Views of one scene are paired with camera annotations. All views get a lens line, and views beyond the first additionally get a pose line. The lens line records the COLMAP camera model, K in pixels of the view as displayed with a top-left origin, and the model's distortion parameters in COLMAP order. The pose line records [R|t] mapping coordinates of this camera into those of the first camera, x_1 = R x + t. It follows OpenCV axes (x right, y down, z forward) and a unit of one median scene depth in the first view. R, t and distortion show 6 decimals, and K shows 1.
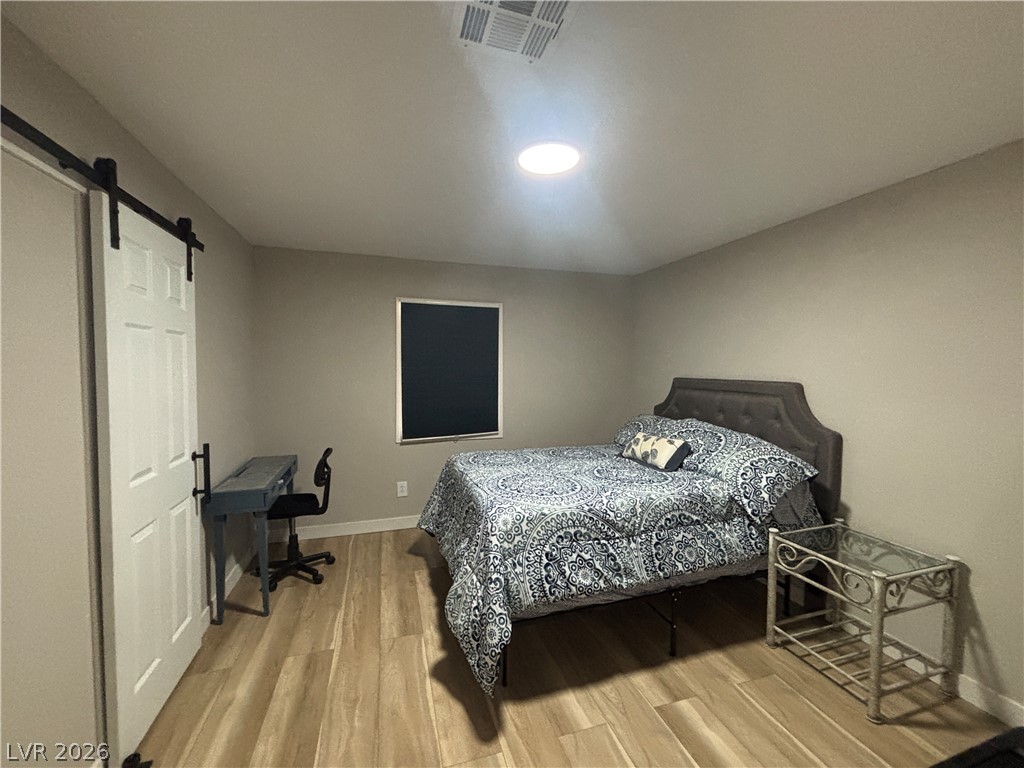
lens RADIAL K [[411.6, 0, 512.0], [0, 411.6, 384.0], [0, 0, 1]] dist [-0.002290, -0.000378]
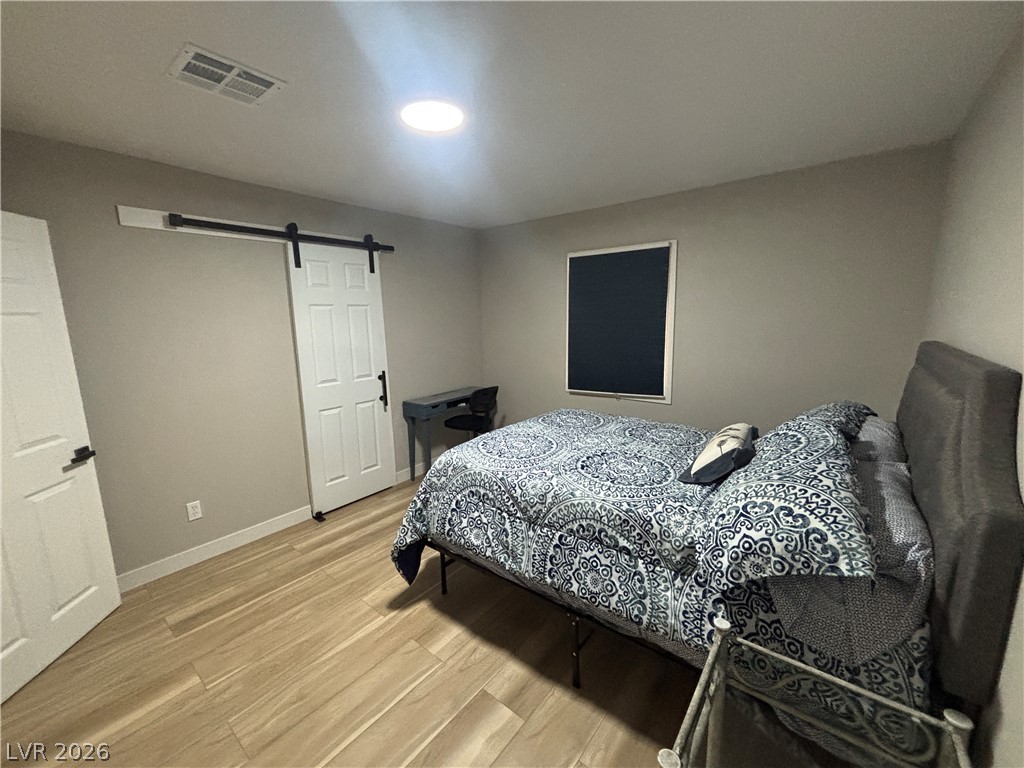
lens RADIAL K [[411.6, 0, 512.0], [0, 411.6, 384.0], [0, 0, 1]] dist [-0.002290, -0.000378]
pose [[0.558509, 0.124012, -0.820176, 0.945739], [-0.018591, 0.990384, 0.137089, -0.041399], [0.829290, -0.061318, 0.555444, 0.498881]]
